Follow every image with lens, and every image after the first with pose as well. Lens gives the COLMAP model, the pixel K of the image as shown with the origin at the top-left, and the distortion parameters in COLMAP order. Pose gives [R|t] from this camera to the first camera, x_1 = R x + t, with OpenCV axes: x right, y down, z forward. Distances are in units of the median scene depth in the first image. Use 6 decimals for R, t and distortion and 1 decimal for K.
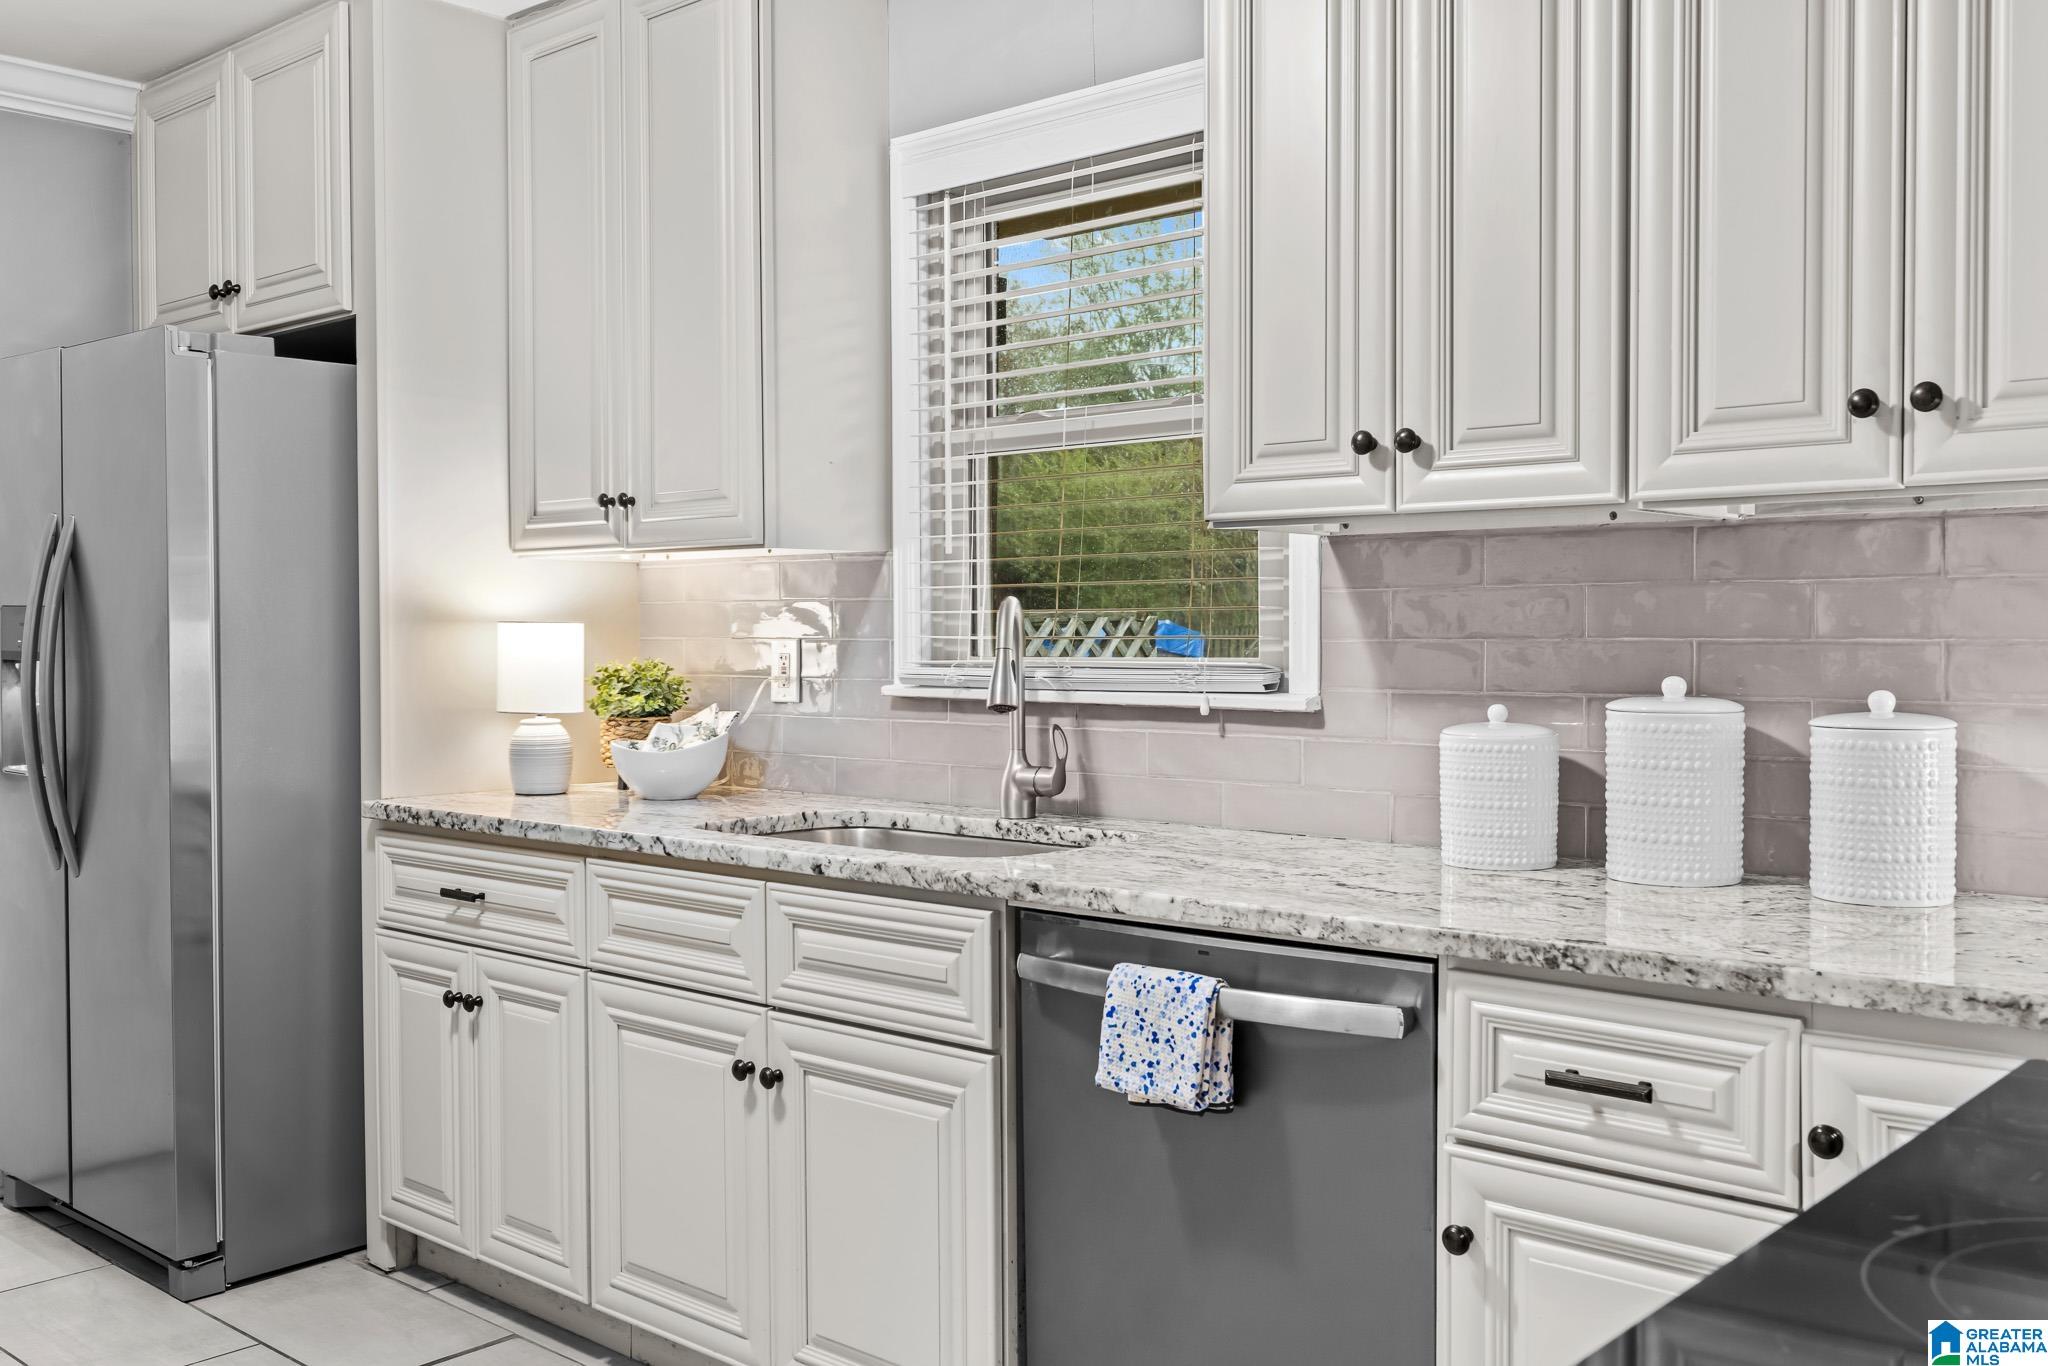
lens RADIAL K [[1853.9, 0, 1024.0], [0, 1853.9, 679.8], [0, 0, 1]] dist [-0.001754, 0.000000]
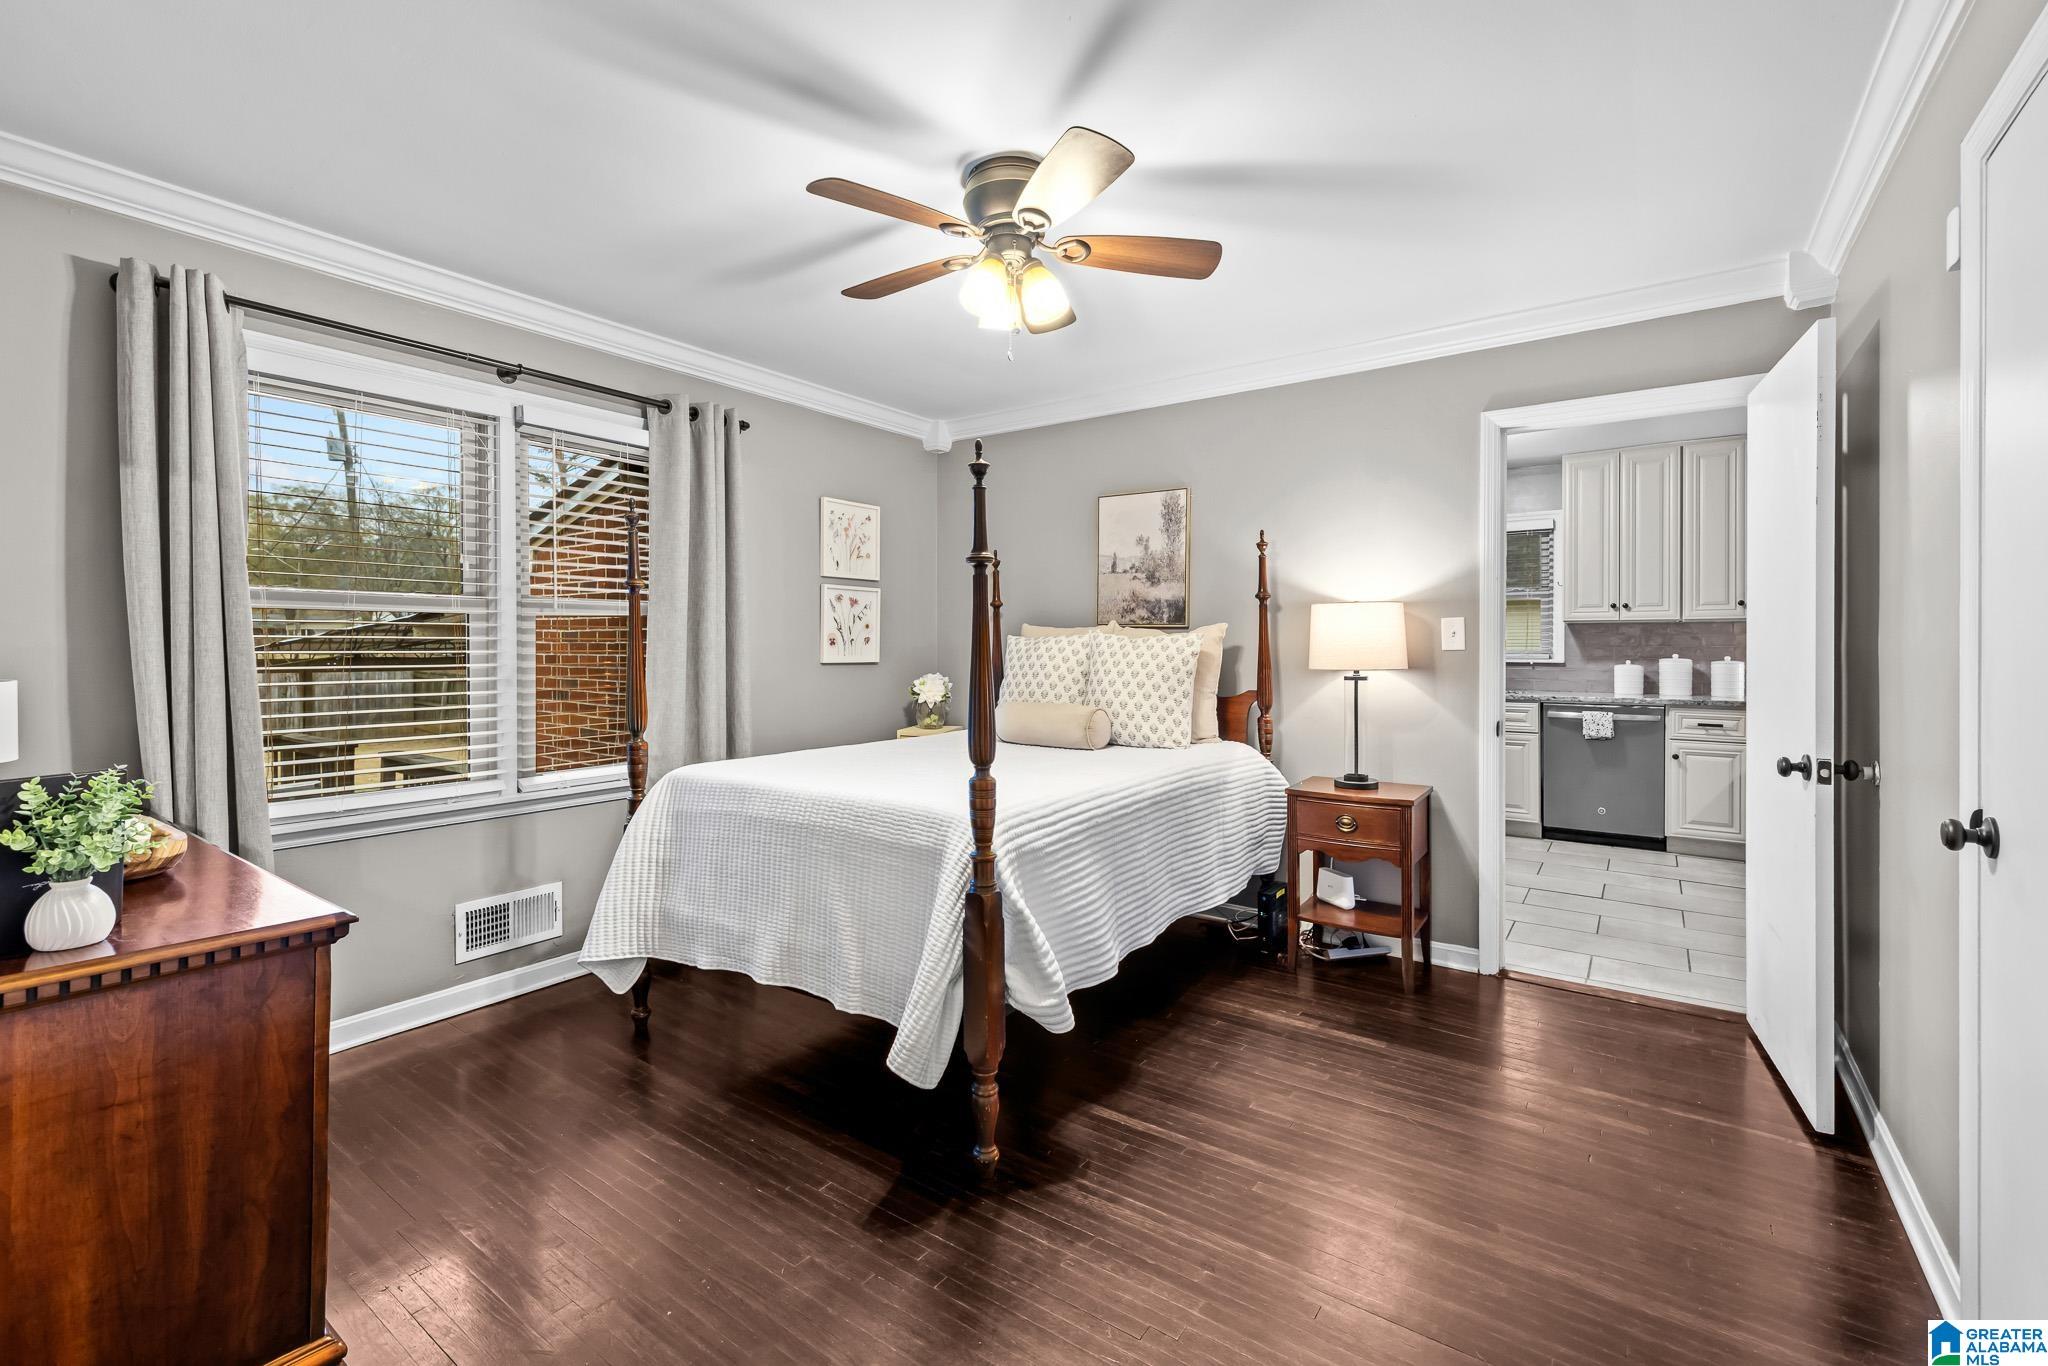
lens RADIAL K [[879.2, 0, 1022.9], [0, 879.2, 665.7], [0, 0, 1]] dist [0.001137, 0.001134]
pose [[0.994085, -0.002329, 0.108581, -1.709402], [0.003690, 0.999917, -0.012332, 0.054414], [-0.108543, 0.012659, 0.994011, -1.190234]]
